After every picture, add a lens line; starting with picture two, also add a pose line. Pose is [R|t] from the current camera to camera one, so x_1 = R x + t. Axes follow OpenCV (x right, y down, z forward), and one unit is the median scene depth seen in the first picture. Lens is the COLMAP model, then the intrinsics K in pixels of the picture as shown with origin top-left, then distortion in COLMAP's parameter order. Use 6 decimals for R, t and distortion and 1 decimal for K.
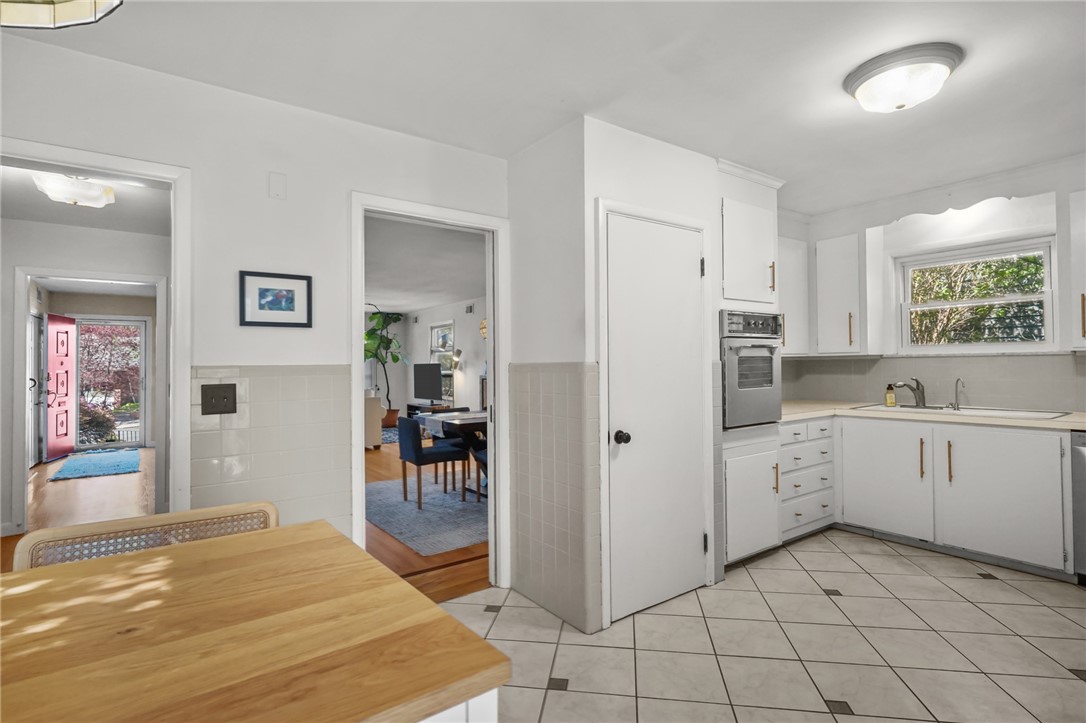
lens RADIAL K [[545.3, 0, 536.7], [0, 545.3, 362.7], [0, 0, 1]] dist [0.006349, 0.000427]
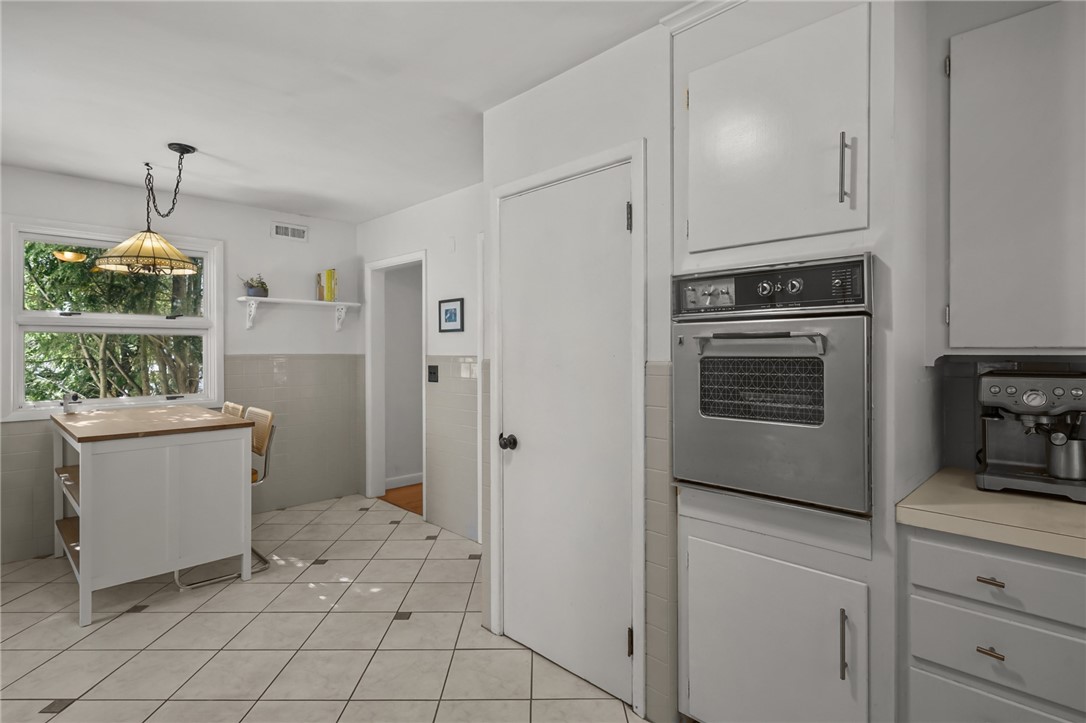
lens RADIAL K [[551.6, 0, 538.8], [0, 551.6, 349.8], [0, 0, 1]] dist [0.000907, 0.000388]
pose [[0.143339, 0.013517, -0.989581, 0.866175], [0.003750, 0.999892, 0.014201, -0.025076], [0.989666, -0.005746, 0.143273, 0.738150]]
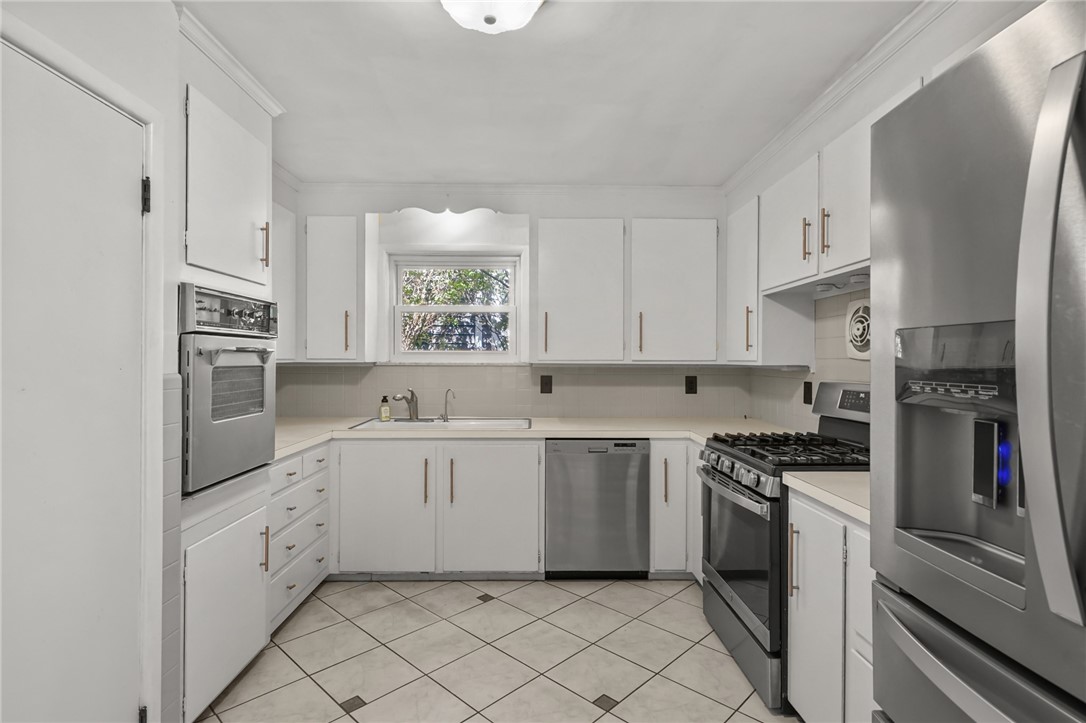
lens RADIAL K [[545.3, 0, 536.7], [0, 545.3, 362.7], [0, 0, 1]] dist [0.006349, 0.000427]
pose [[0.581185, 0.011854, 0.813685, 0.090337], [-0.014269, 0.999889, -0.004375, -0.017314], [-0.813647, -0.009068, 0.581289, 0.362372]]
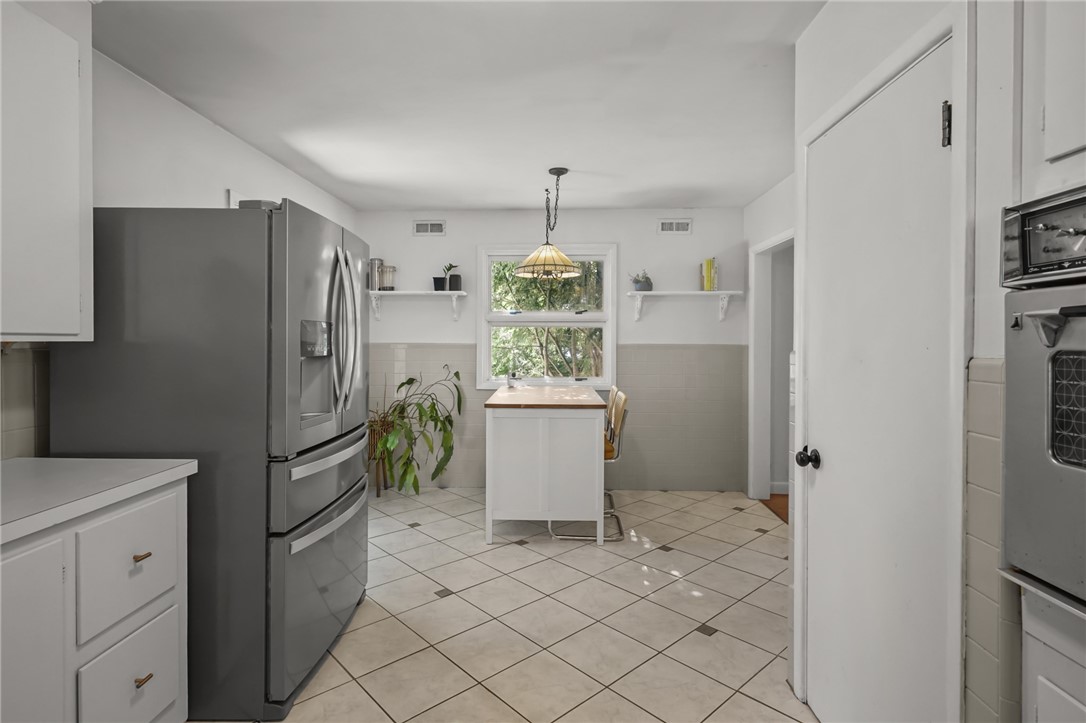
lens RADIAL K [[549.2, 0, 526.7], [0, 549.2, 344.4], [0, 0, 1]] dist [0.002565, 0.000518]
pose [[-0.639024, 0.017255, -0.768993, 0.754743], [0.009494, 0.999849, 0.014546, -0.020555], [0.769128, 0.001995, -0.639091, 0.943175]]
